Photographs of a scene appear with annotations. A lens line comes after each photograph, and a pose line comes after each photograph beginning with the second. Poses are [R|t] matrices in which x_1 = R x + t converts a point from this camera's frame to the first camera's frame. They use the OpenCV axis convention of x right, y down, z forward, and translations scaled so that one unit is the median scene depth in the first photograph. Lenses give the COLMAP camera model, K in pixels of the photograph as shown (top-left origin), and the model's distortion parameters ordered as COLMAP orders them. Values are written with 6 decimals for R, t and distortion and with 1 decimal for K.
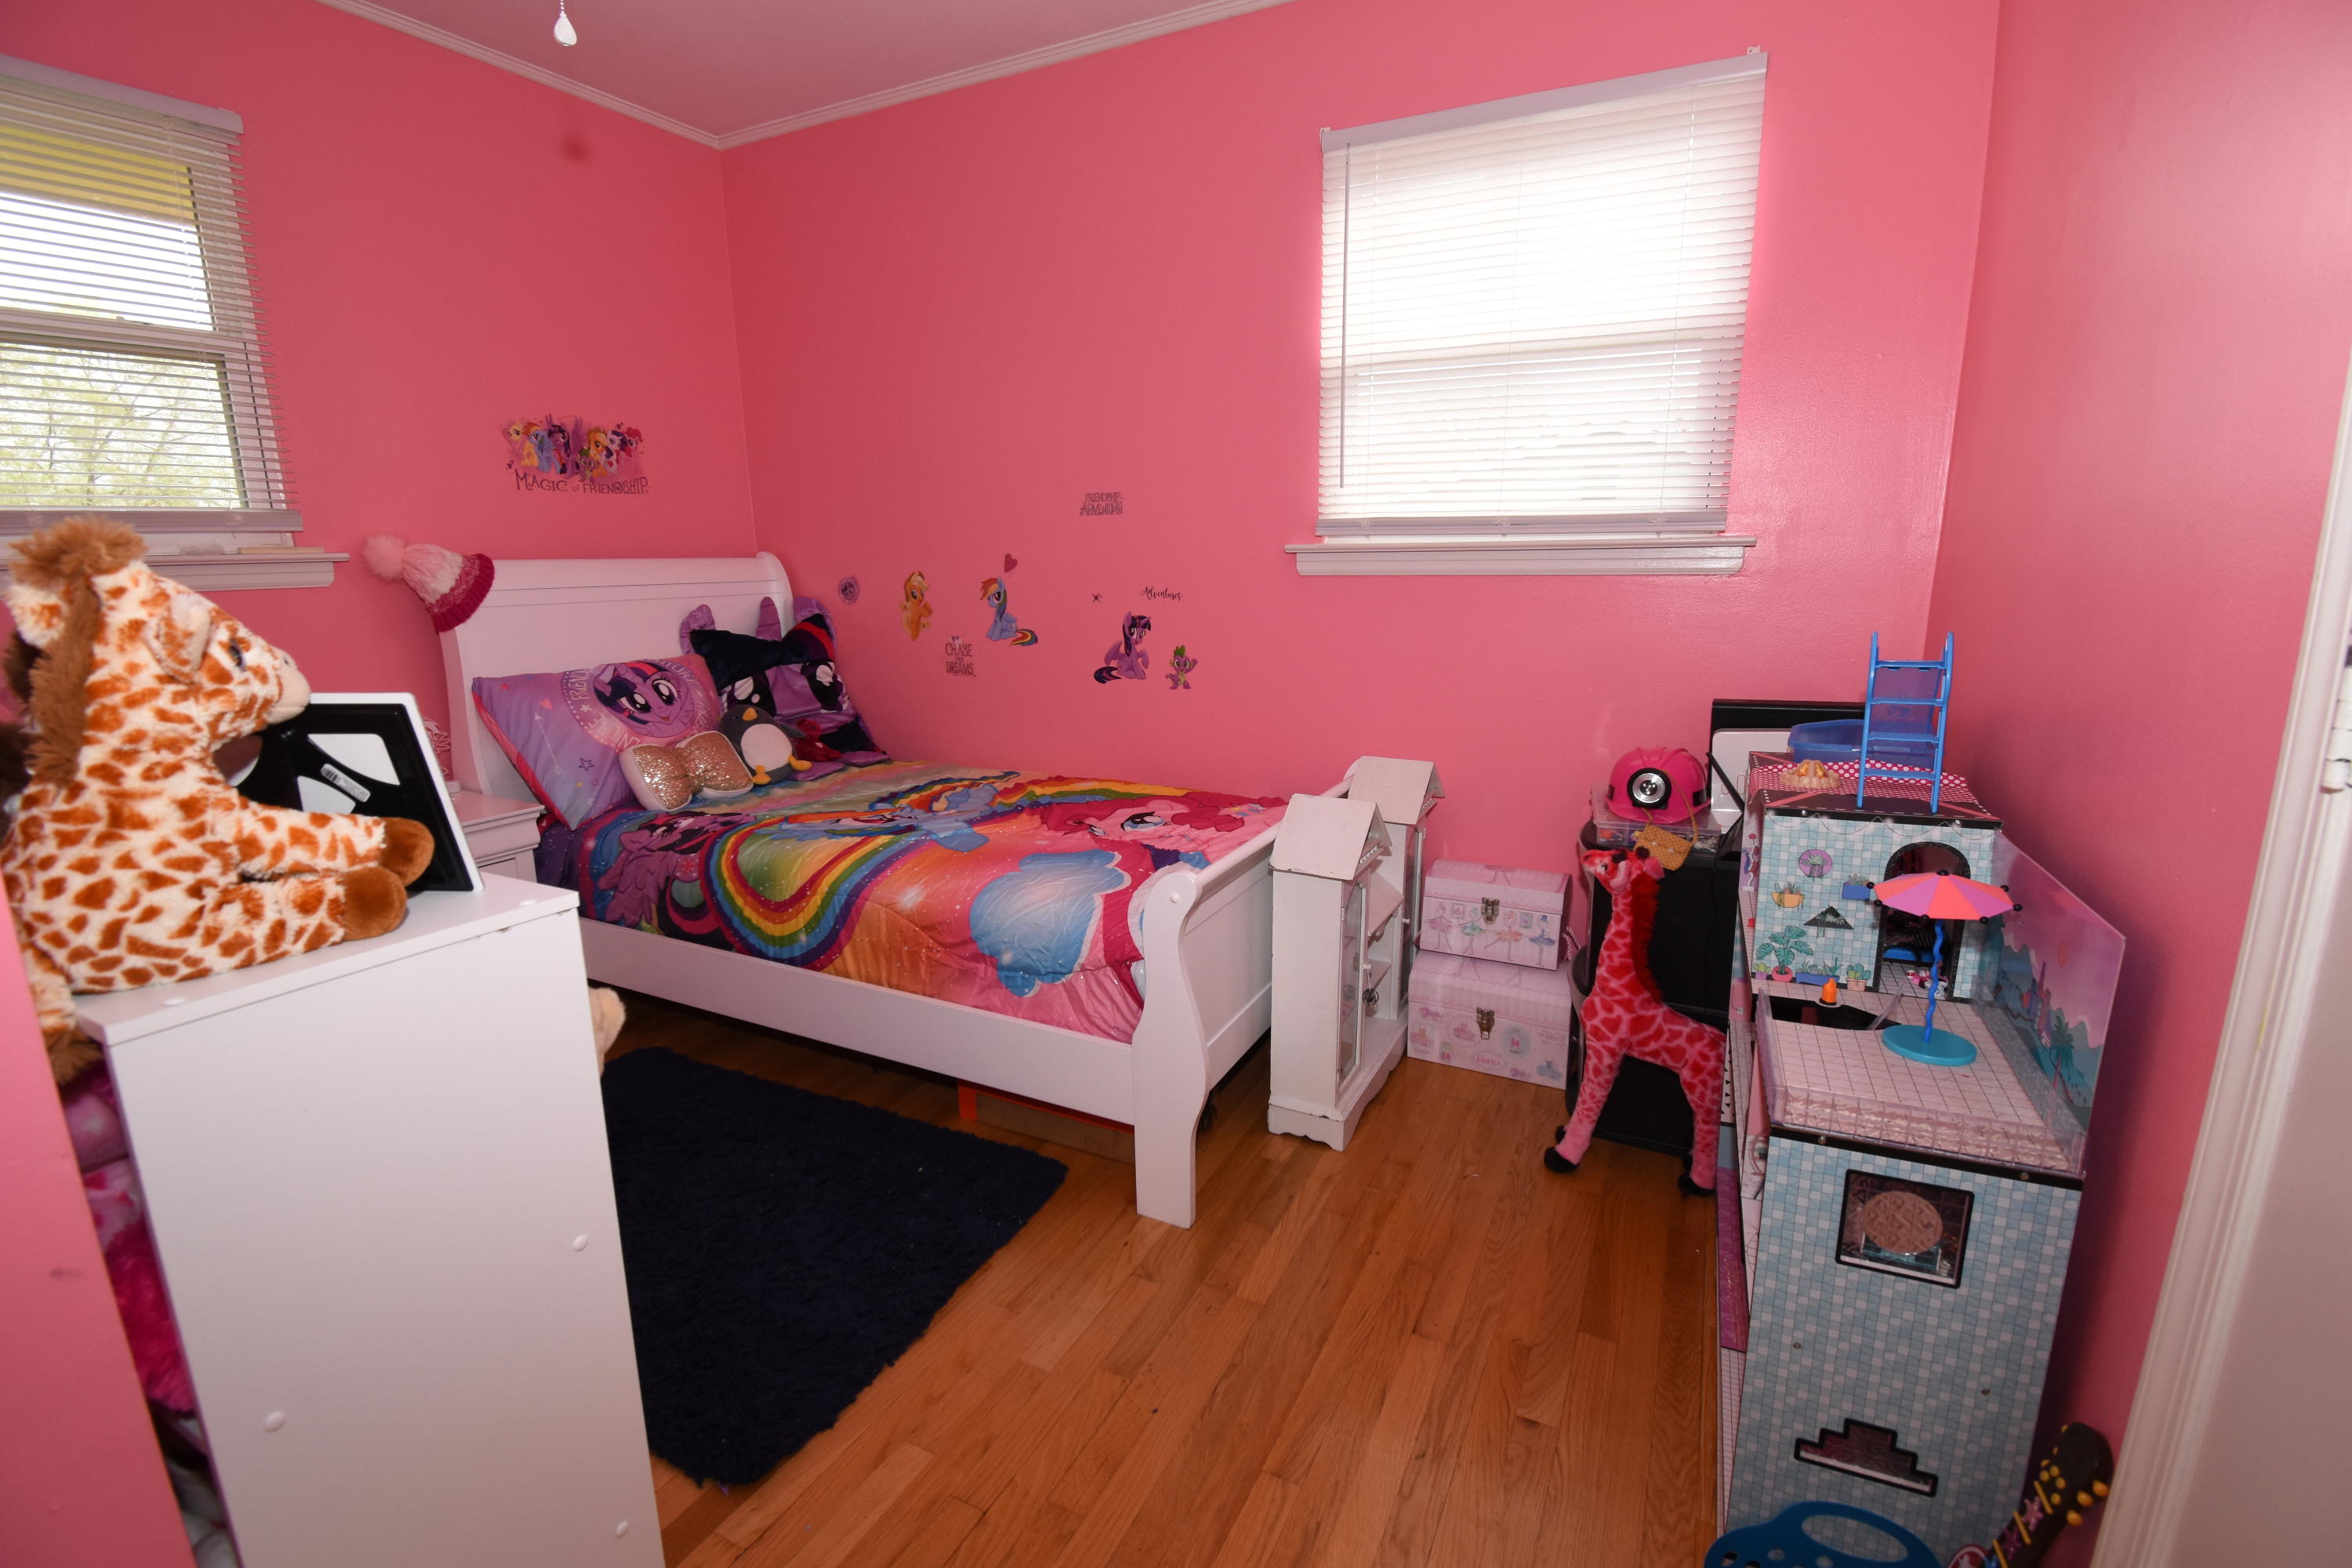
lens RADIAL K [[1044.2, 0, 1187.5], [0, 1044.2, 781.9], [0, 0, 1]] dist [0.024629, -0.028226]
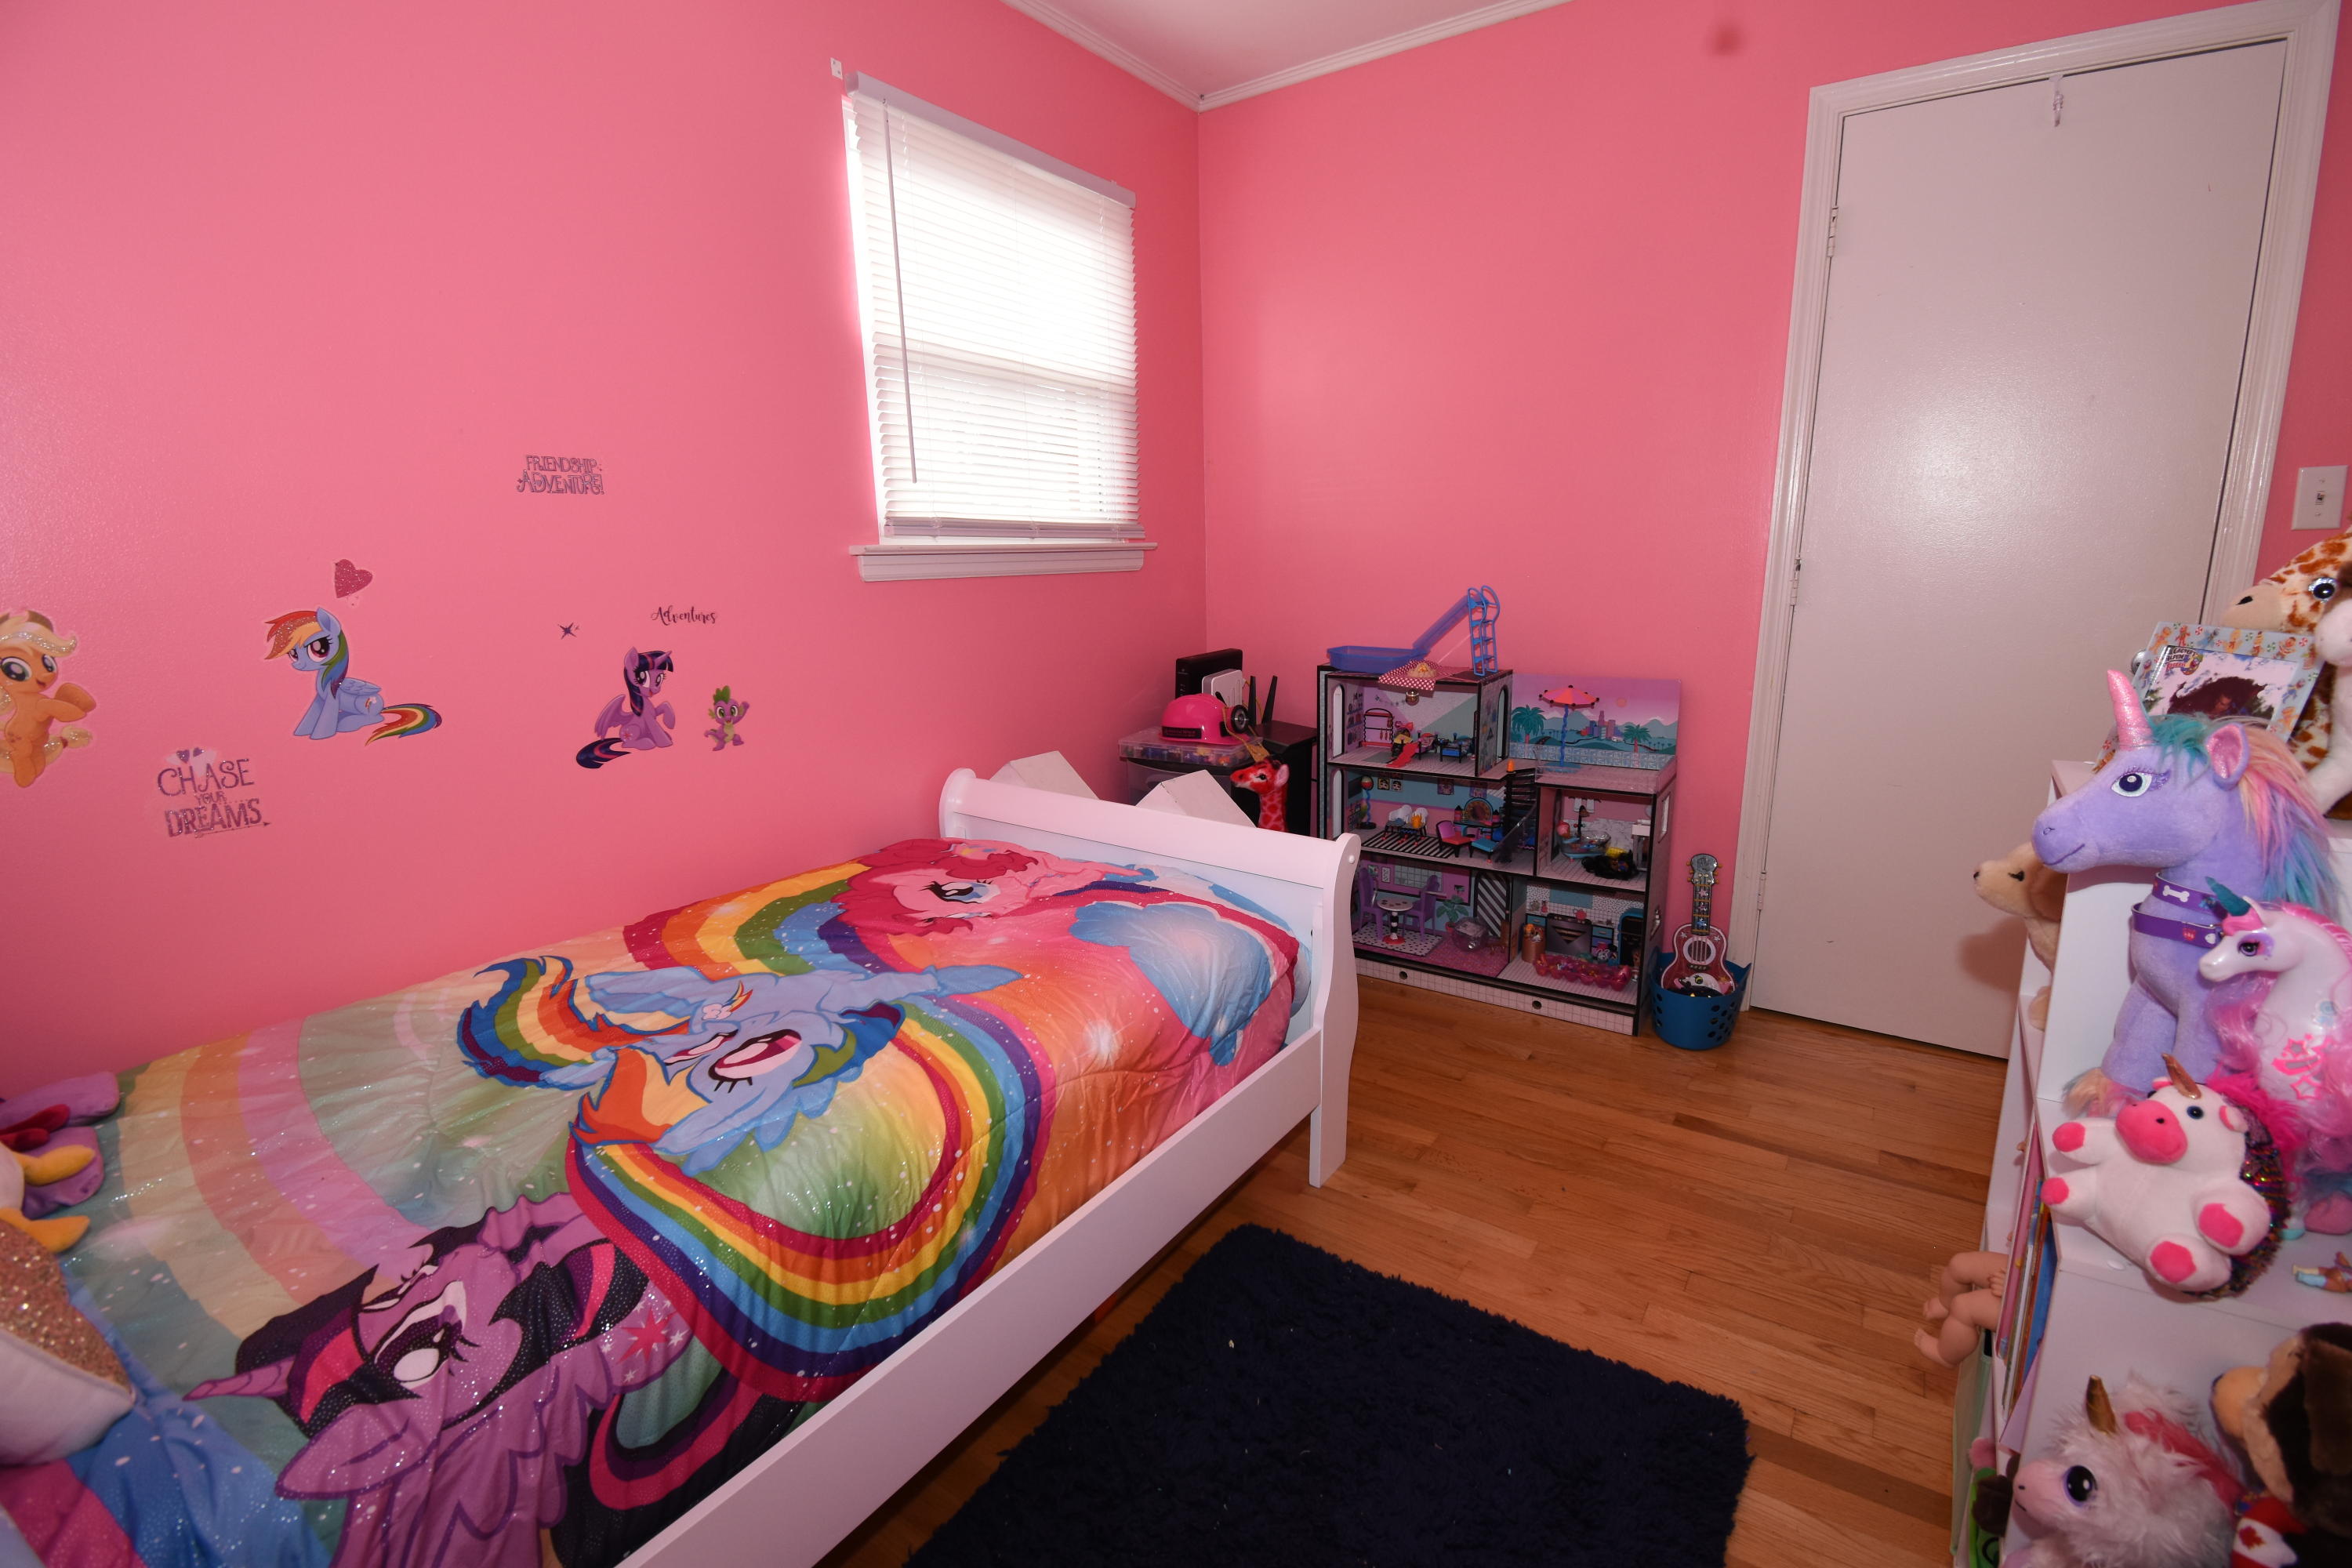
lens RADIAL K [[1044.2, 0, 1187.5], [0, 1044.2, 781.9], [0, 0, 1]] dist [0.024629, -0.028226]
pose [[0.137520, -0.207617, 0.968496, -0.889537], [0.223767, 0.959019, 0.173812, -0.163066], [-0.964892, 0.192815, 0.178342, 0.781301]]
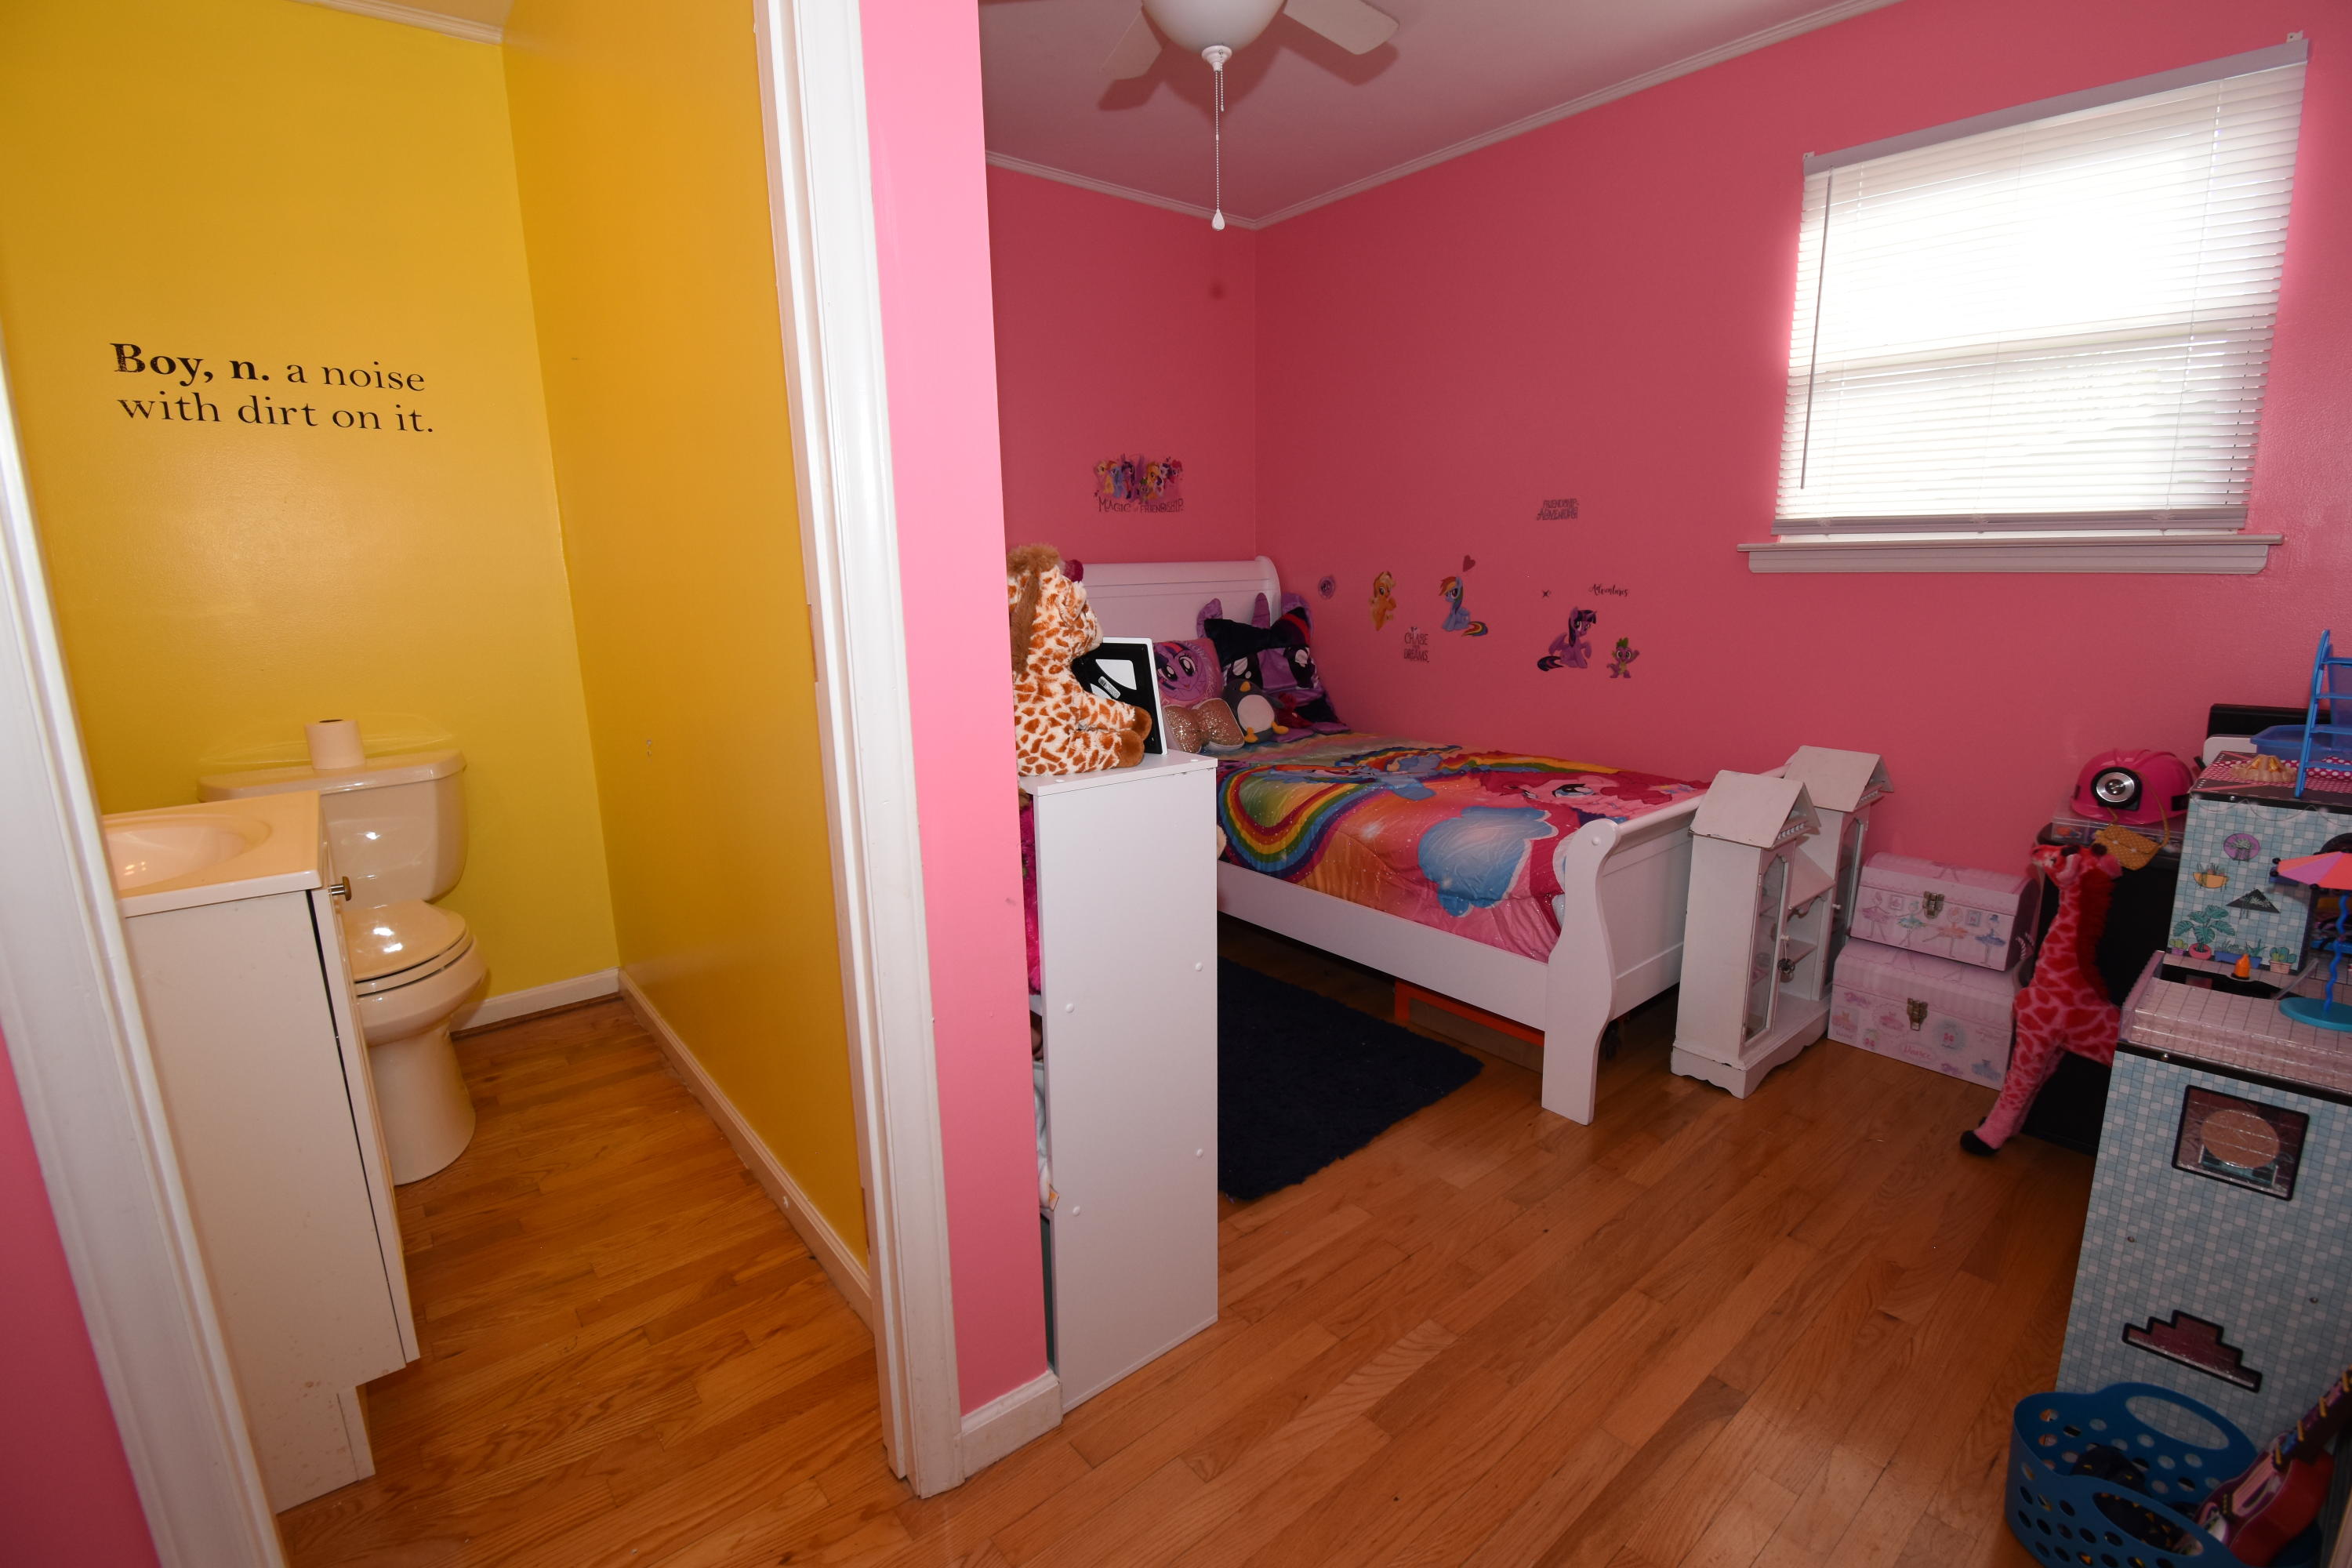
lens RADIAL K [[1044.2, 0, 1187.5], [0, 1044.2, 781.9], [0, 0, 1]] dist [0.024629, -0.028226]
pose [[0.917739, 0.075834, -0.389878, 0.017753], [-0.075835, 0.997001, 0.015416, 0.049088], [0.389878, 0.015418, 0.920737, -0.240876]]
